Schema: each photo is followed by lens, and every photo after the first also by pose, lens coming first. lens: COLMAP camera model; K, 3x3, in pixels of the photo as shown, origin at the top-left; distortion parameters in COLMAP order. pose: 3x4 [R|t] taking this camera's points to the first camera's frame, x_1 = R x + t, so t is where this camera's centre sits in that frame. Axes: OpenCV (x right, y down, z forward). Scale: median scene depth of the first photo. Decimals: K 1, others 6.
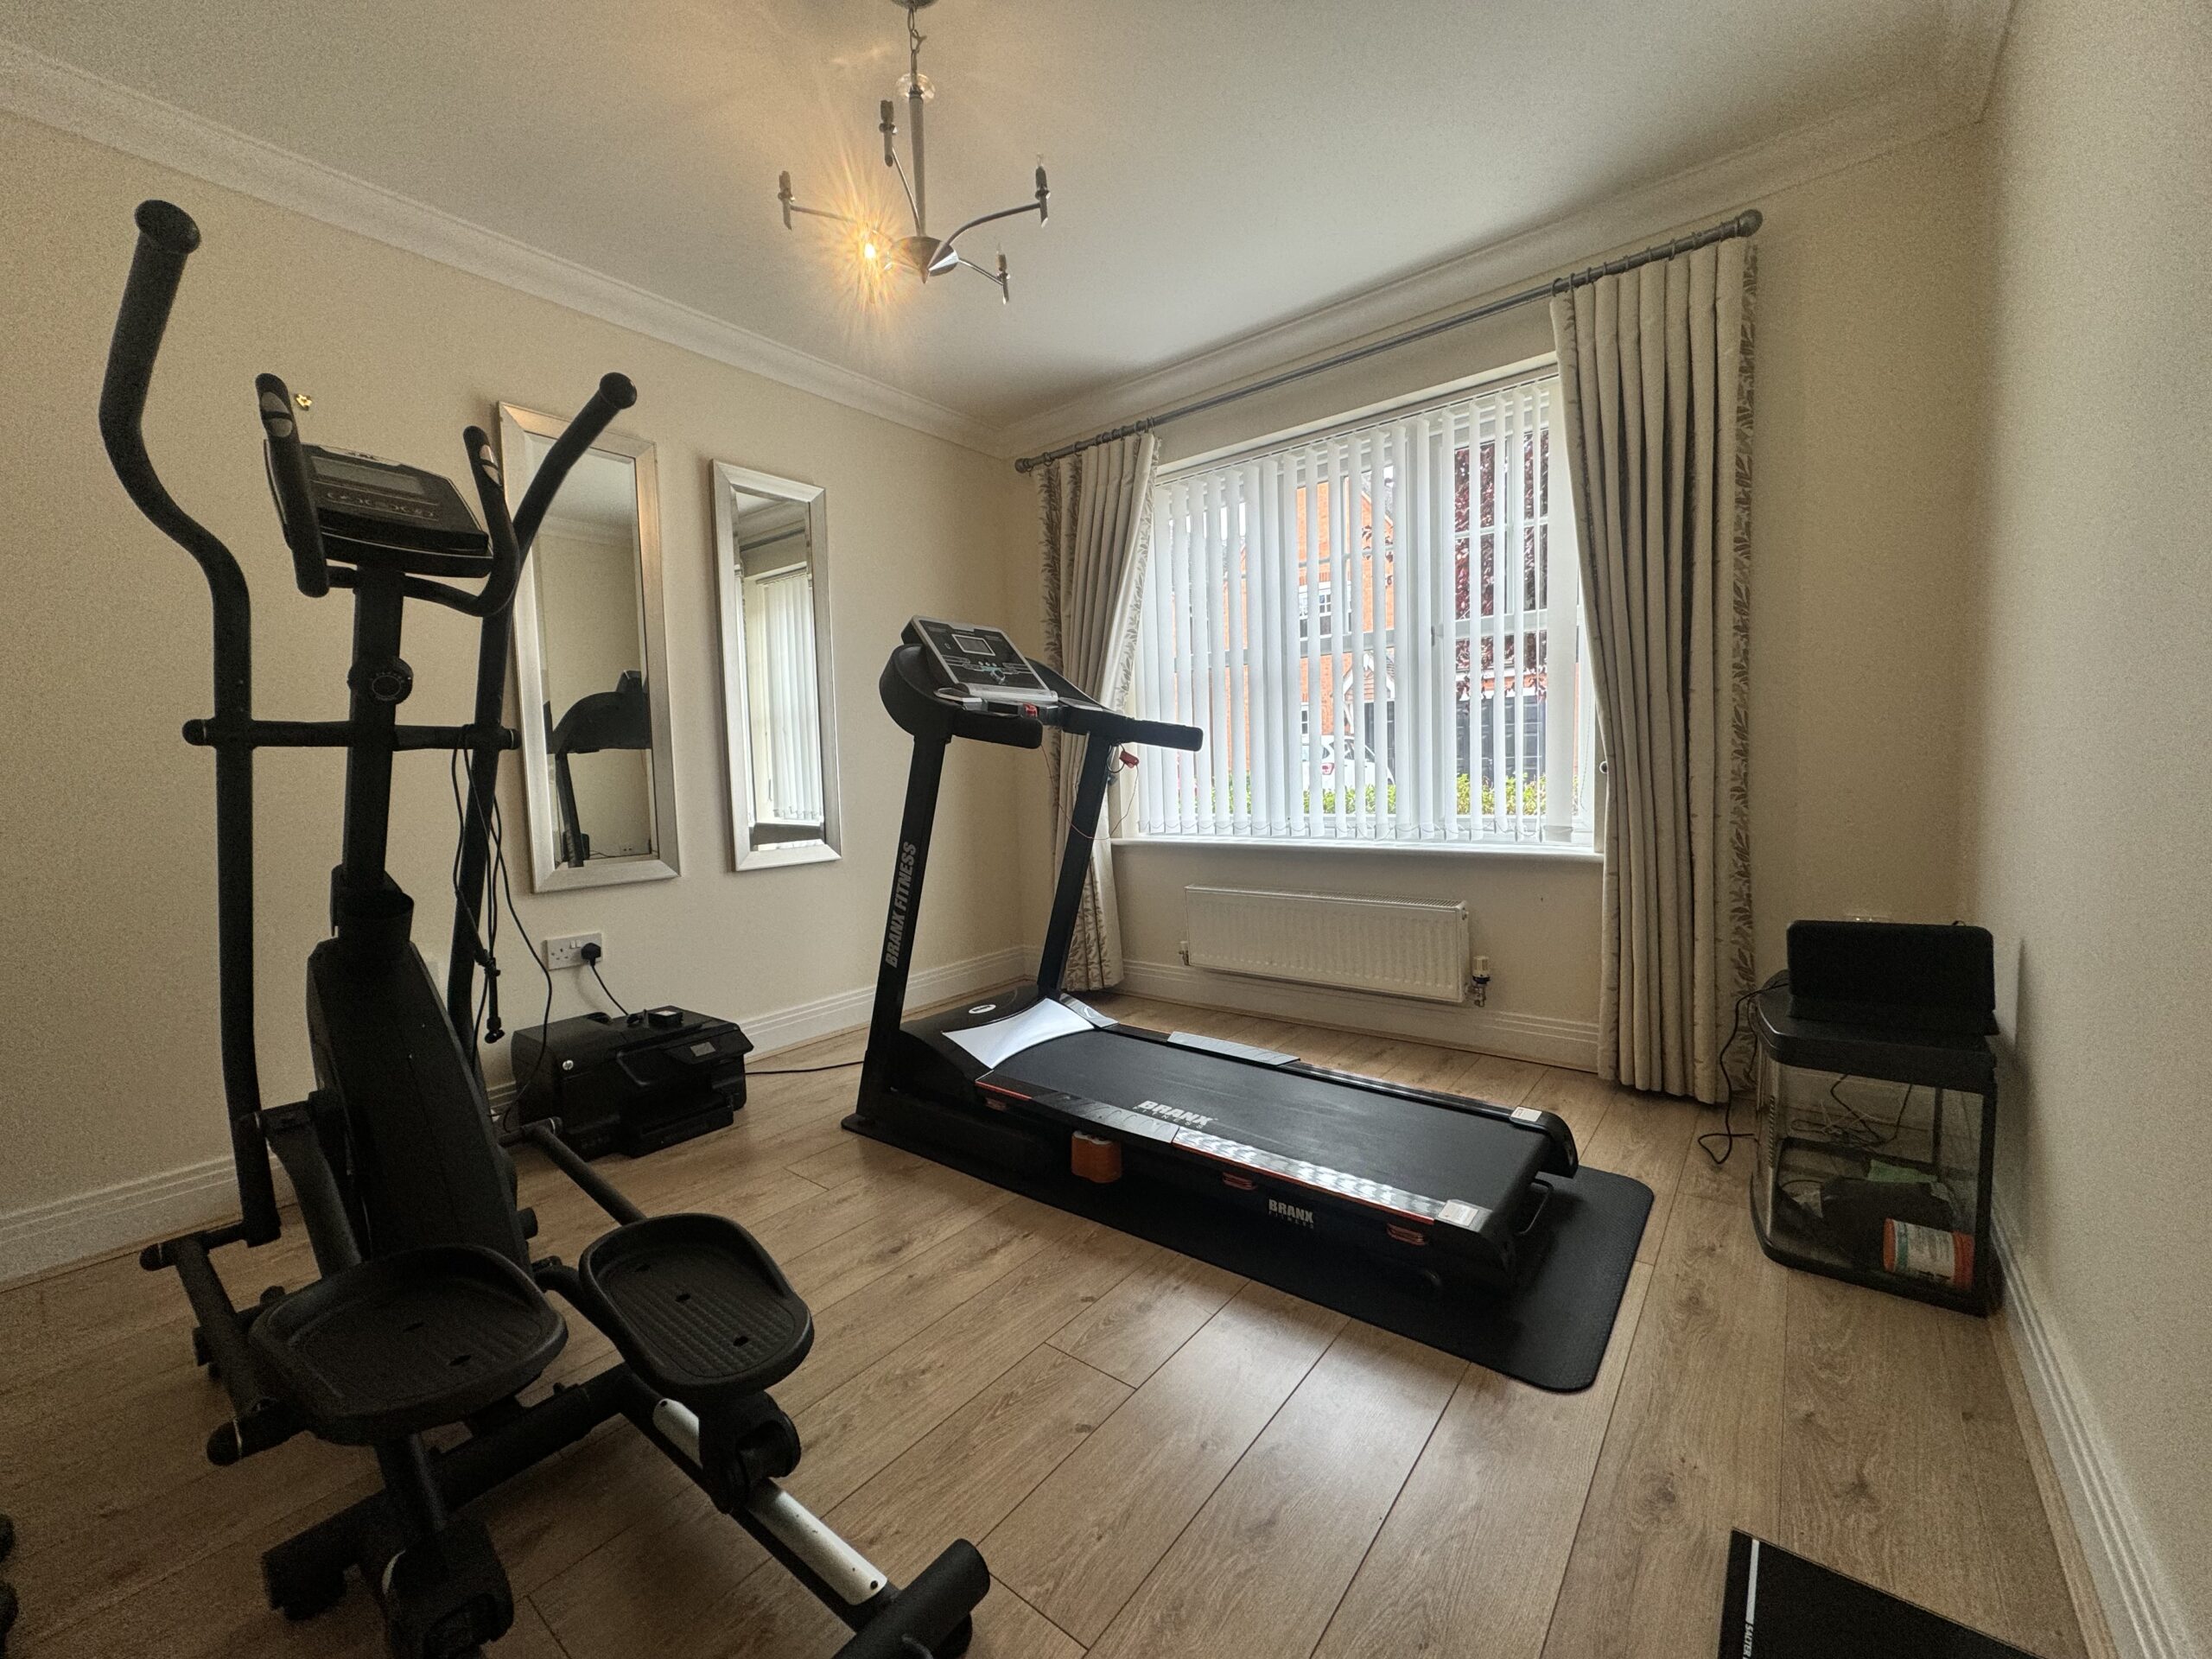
lens RADIAL K [[877.3, 0, 1106.0], [0, 877.3, 829.5], [0, 0, 1]] dist [0.000732, 0.000002]
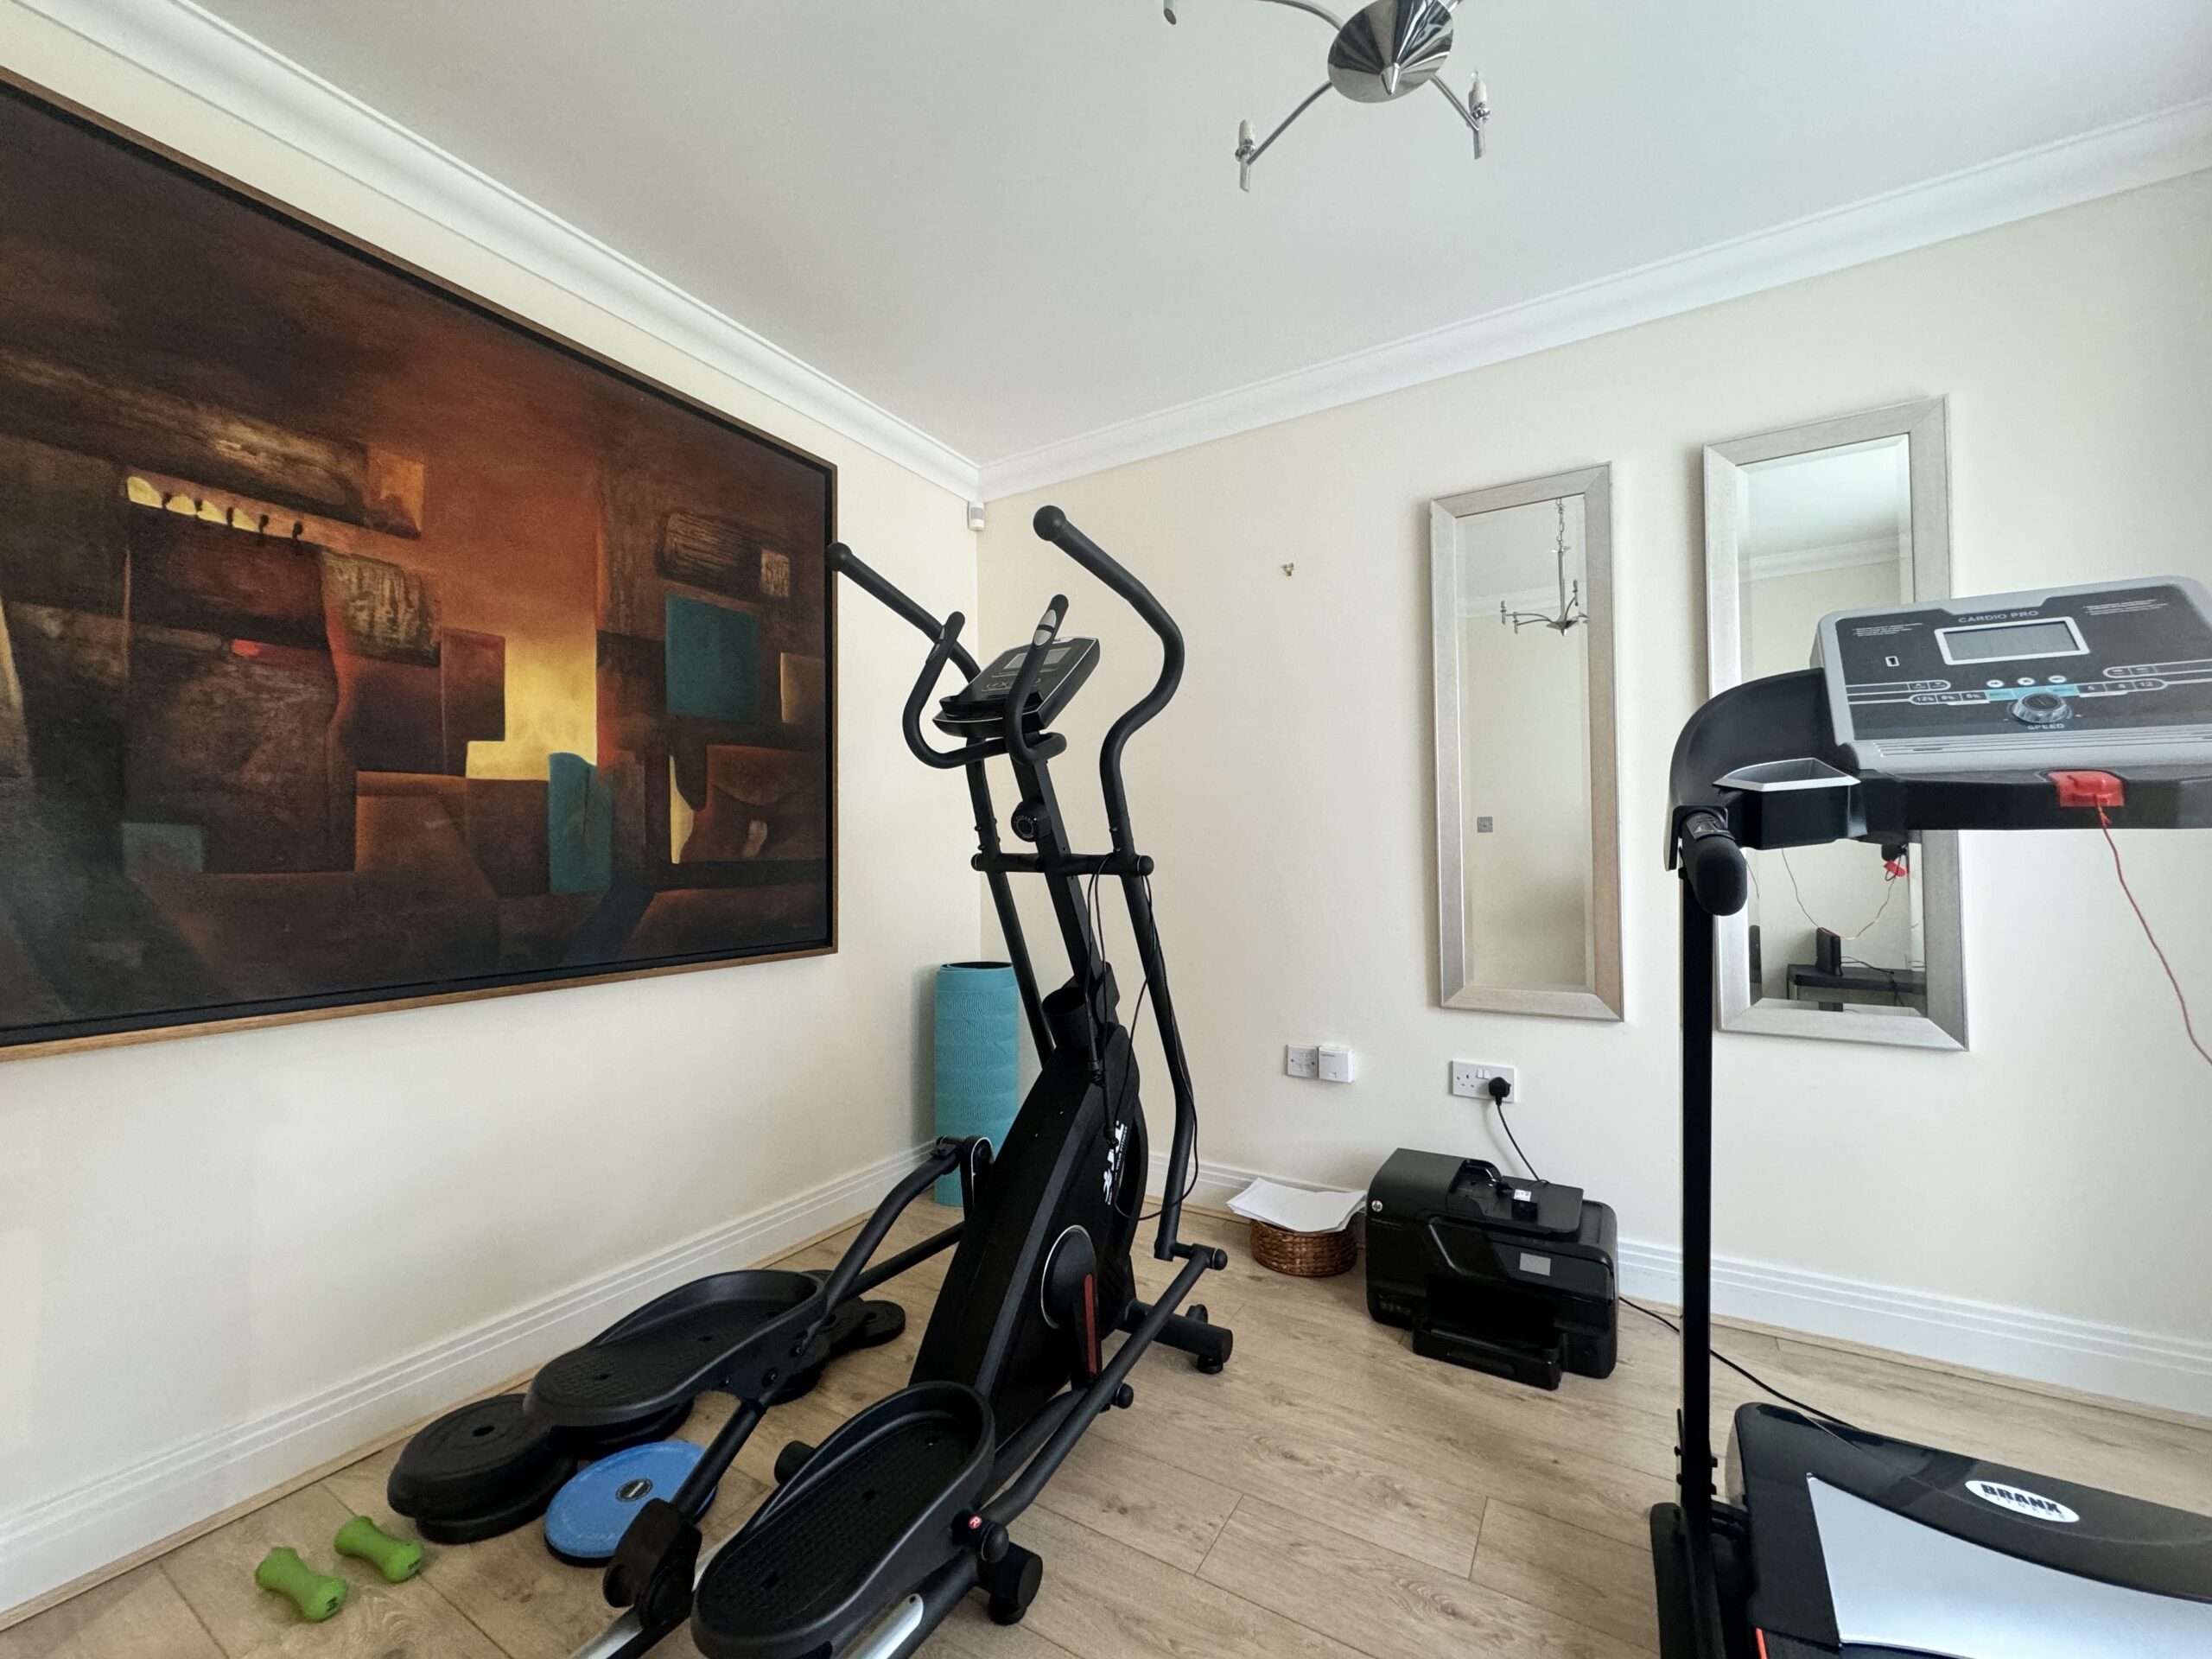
lens RADIAL K [[877.3, 0, 1106.0], [0, 877.3, 829.5], [0, 0, 1]] dist [0.000732, 0.000002]
pose [[0.134209, 0.000752, -0.990953, 0.215999], [-0.066243, 0.997770, -0.008214, -0.081699], [0.988736, 0.066746, 0.133960, 0.493946]]
